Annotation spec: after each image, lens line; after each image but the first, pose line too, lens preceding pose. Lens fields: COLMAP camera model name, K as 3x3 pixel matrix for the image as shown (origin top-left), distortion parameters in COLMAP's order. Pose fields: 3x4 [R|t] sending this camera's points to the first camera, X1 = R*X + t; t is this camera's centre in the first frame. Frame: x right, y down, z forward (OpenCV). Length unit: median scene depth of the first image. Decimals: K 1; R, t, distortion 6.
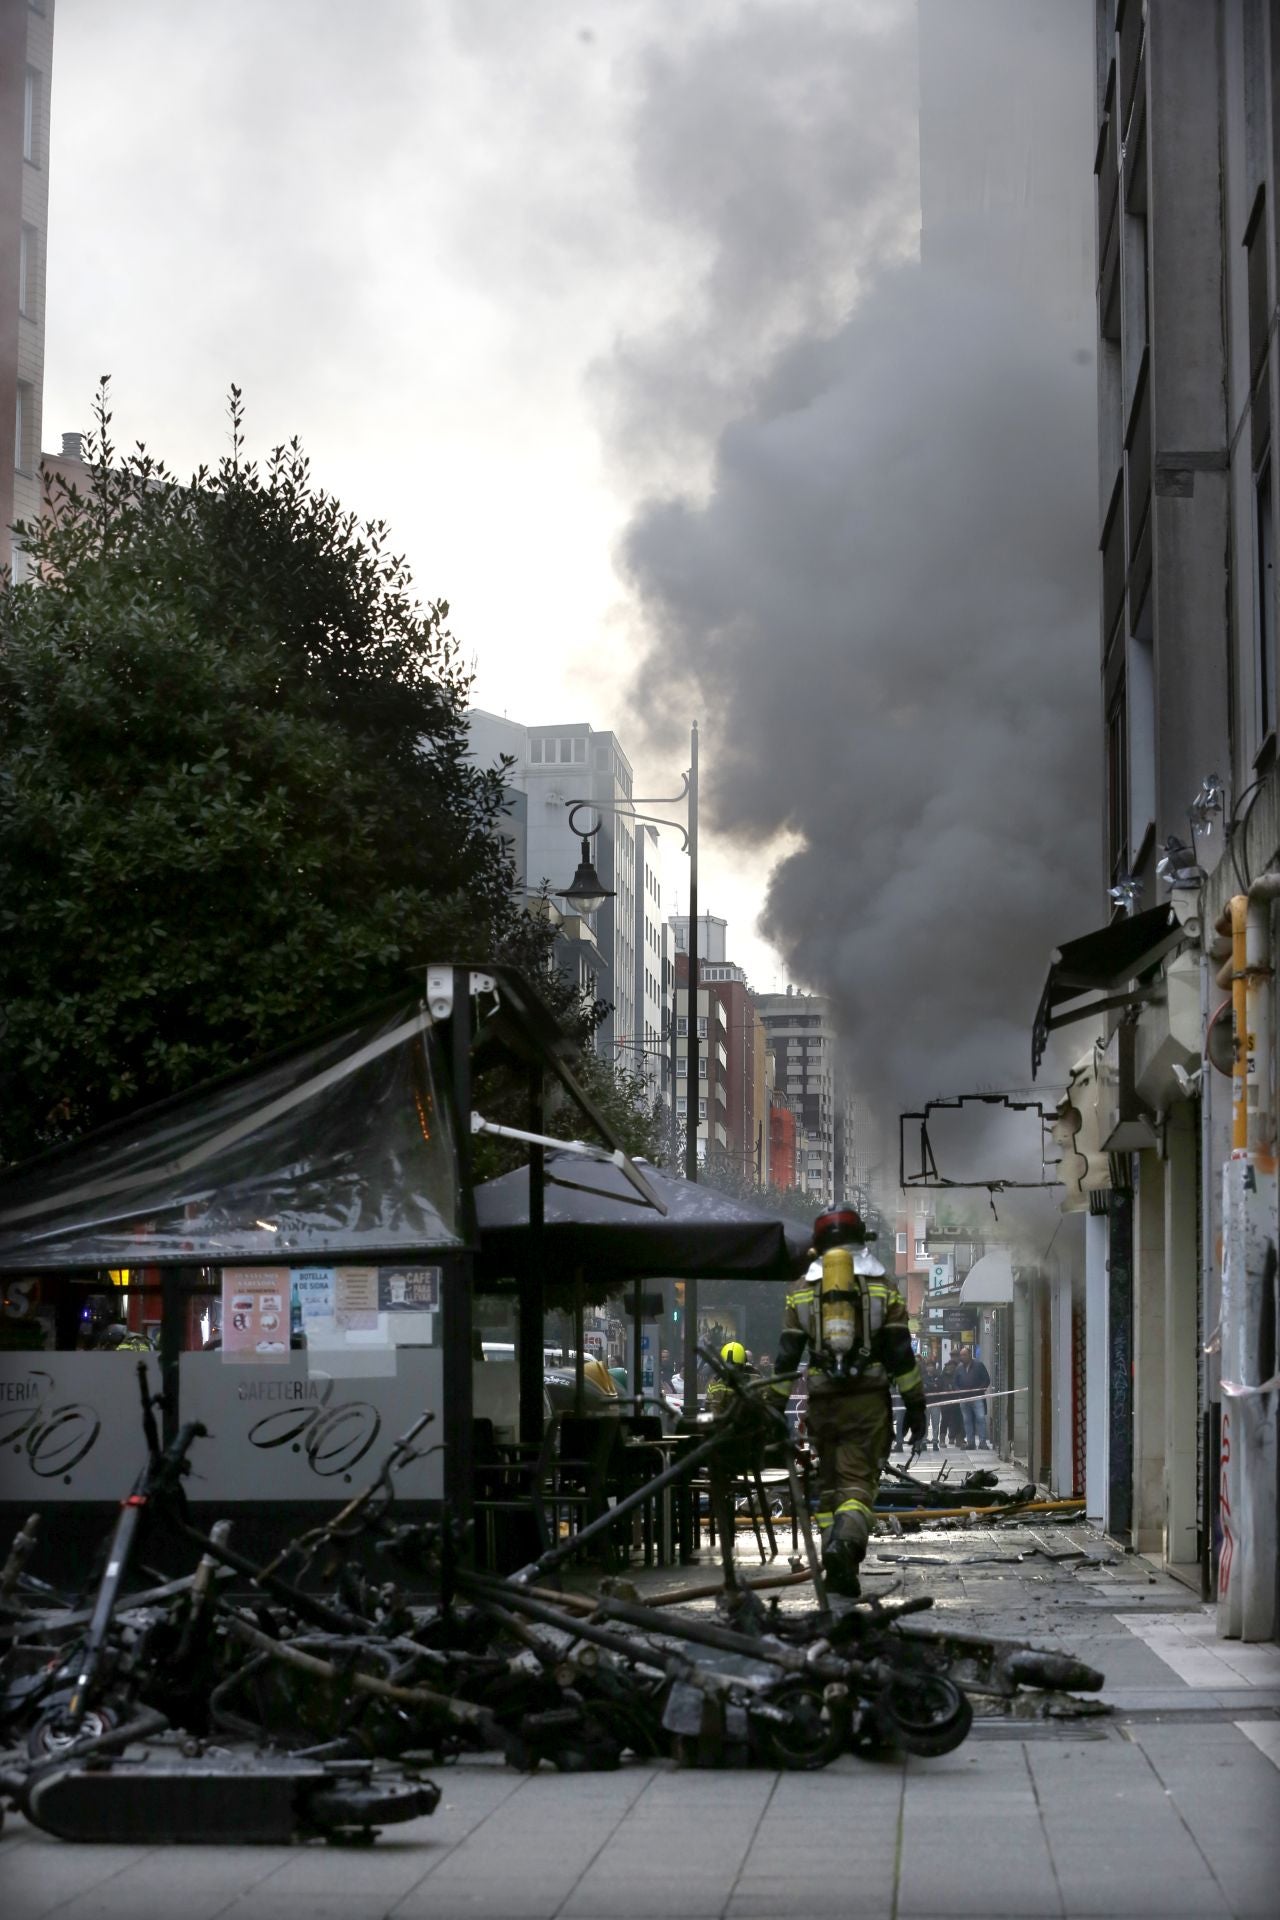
lens RADIAL K [[4605.9, 0, 635.7], [0, 4605.9, 962.7], [0, 0, 1]] dist [-0.182775, -0.066389]
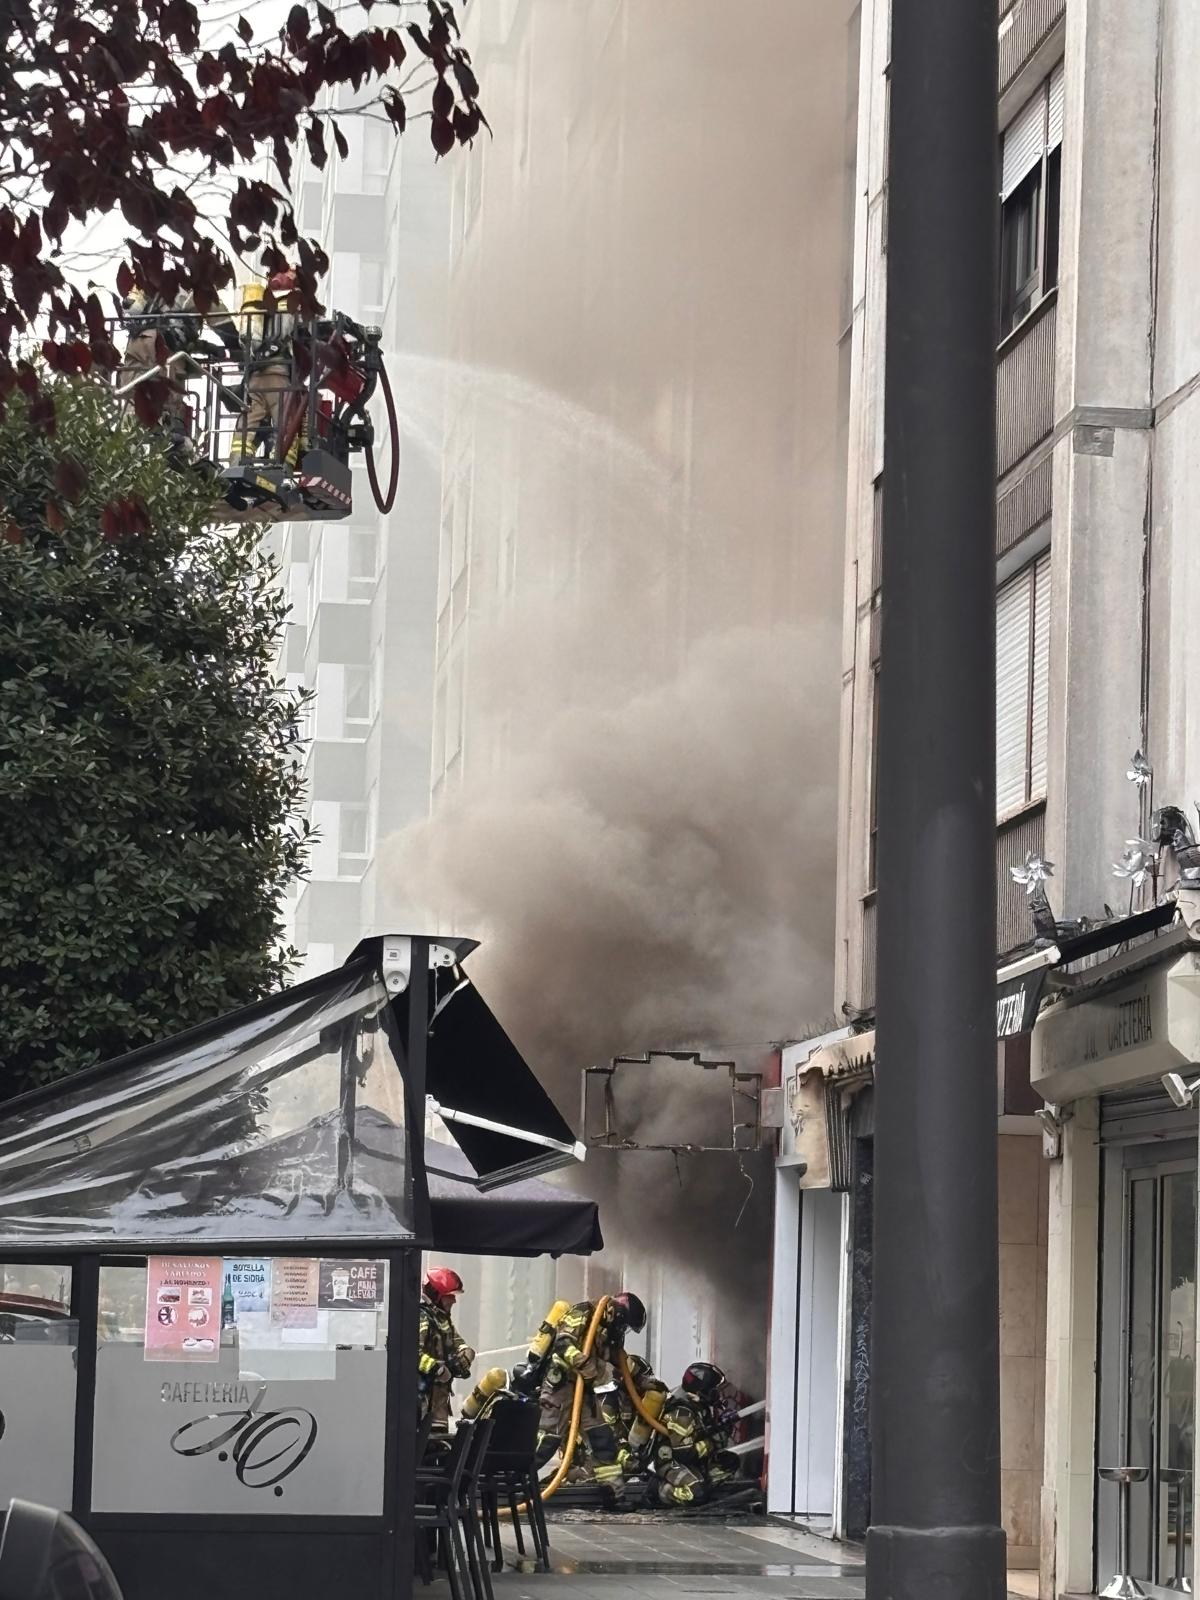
lens RADIAL K [[5002.7, 0, 596.4], [0, 5002.7, 775.7], [0, 0, 1]] dist [0.249961, 0.534565]
pose [[0.986970, 0.045014, 0.154478, -0.139936], [-0.043208, 0.998953, -0.015033, -0.015818], [-0.154993, 0.008163, 0.987882, -0.004885]]
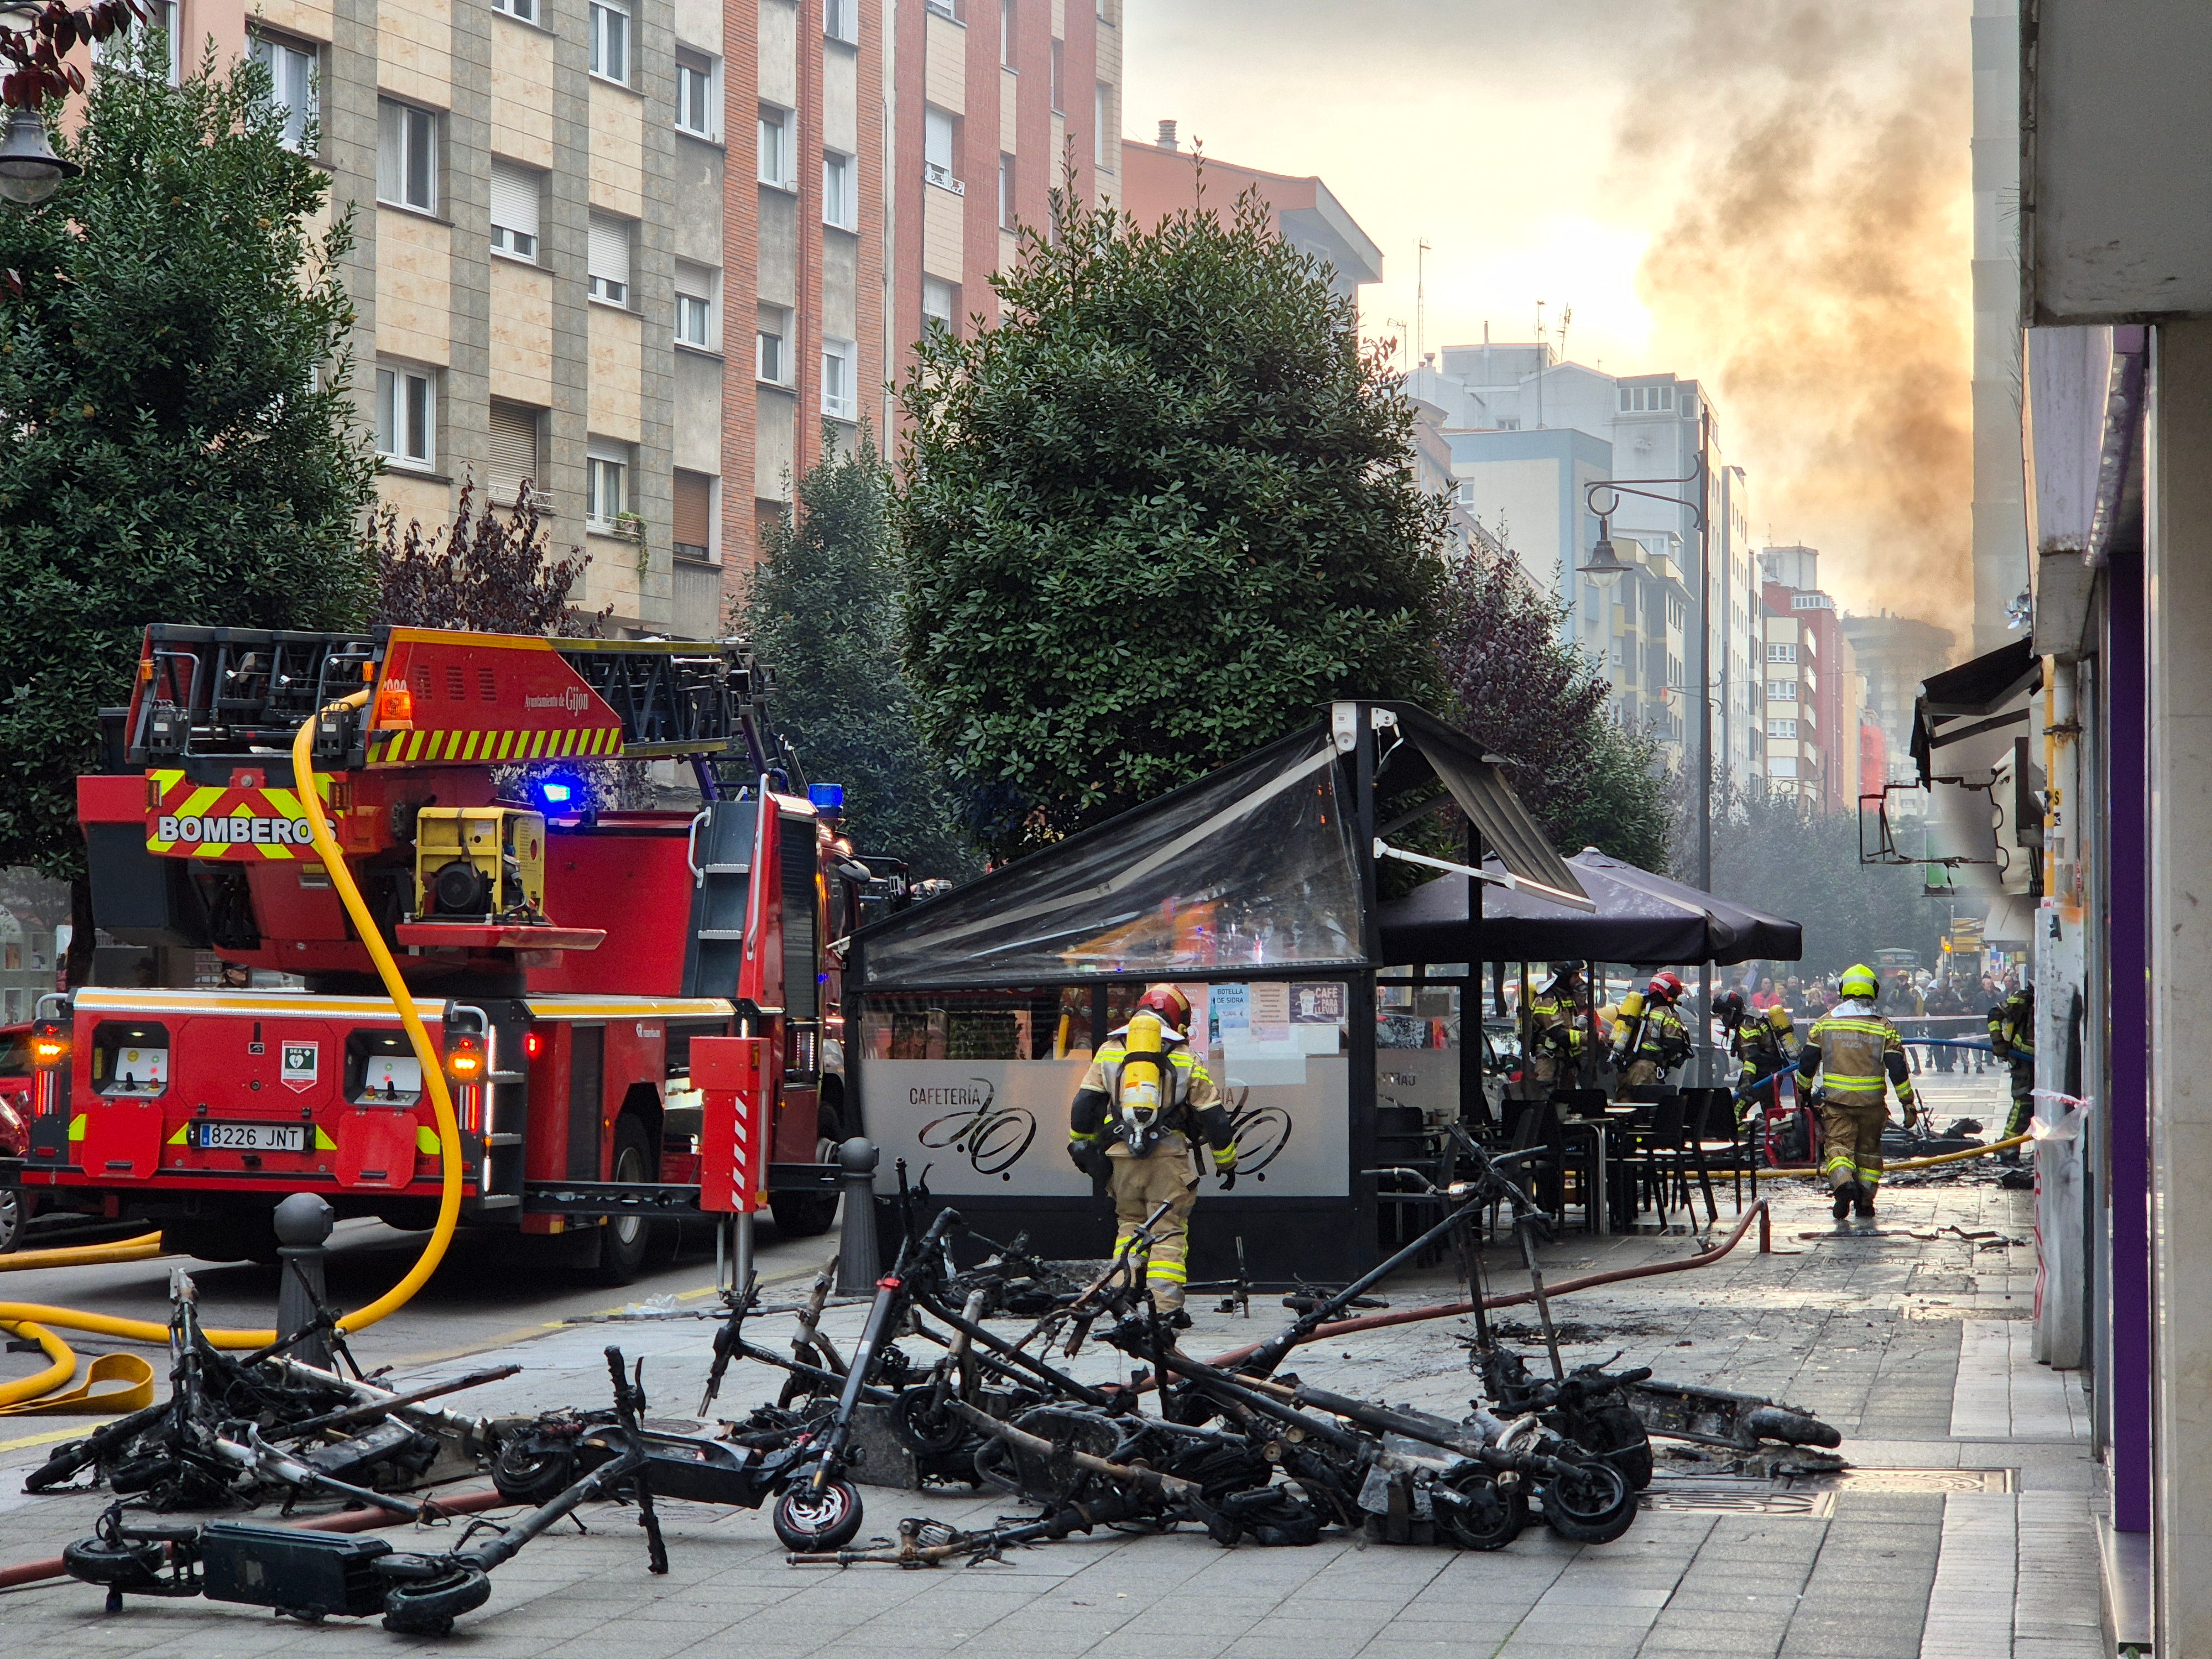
lens RADIAL K [[4296.6, 0, 1070.7], [0, 4296.6, 832.2], [0, 0, 1]] dist [-0.638931, 8.742391]
pose [[0.987698, -0.005089, -0.156293, 0.043888], [0.013968, 0.998346, 0.055764, -0.022171], [0.155751, -0.057261, 0.986135, 0.003556]]
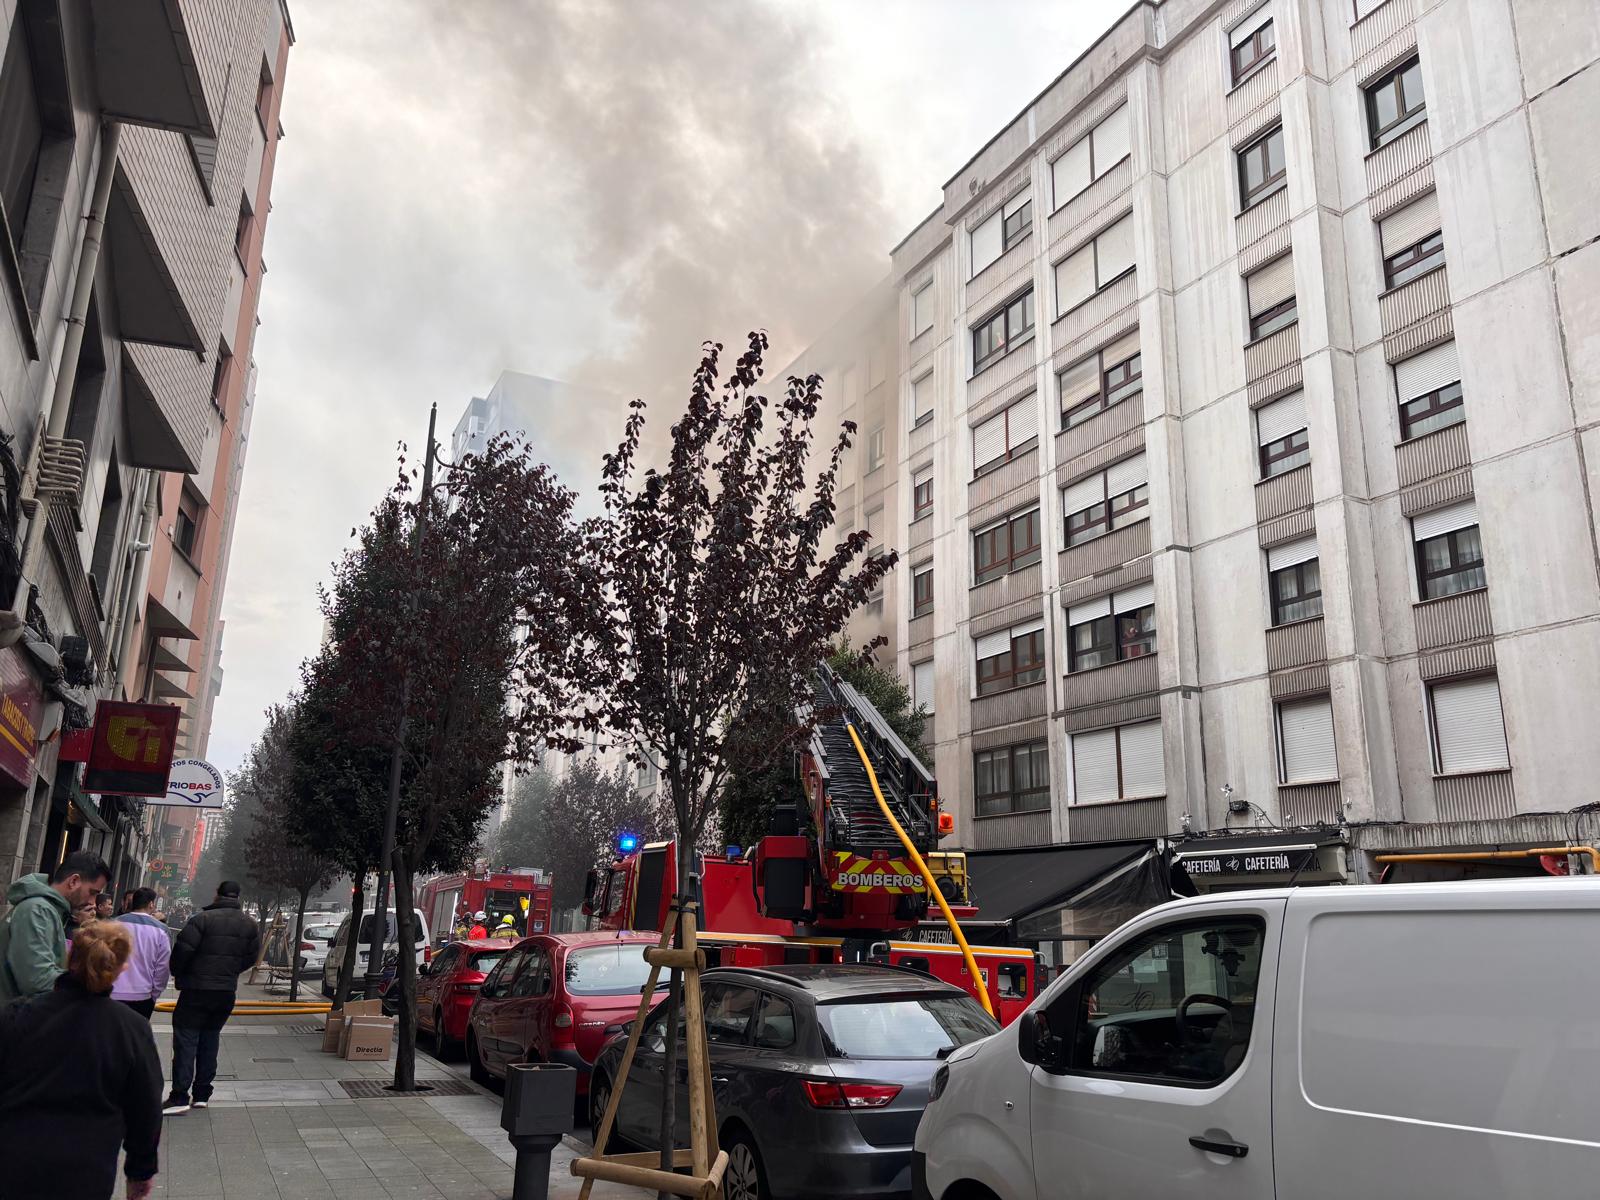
lens RADIAL K [[1217.2, 0, 796.7], [0, 1217.2, 591.5], [0, 0, 1]] dist [0.078519, -0.095731]
pose [[0.869330, 0.150180, 0.470862, -0.566097], [-0.071094, 0.980805, -0.181567, 0.005058], [-0.489091, 0.124367, 0.863321, 0.351168]]
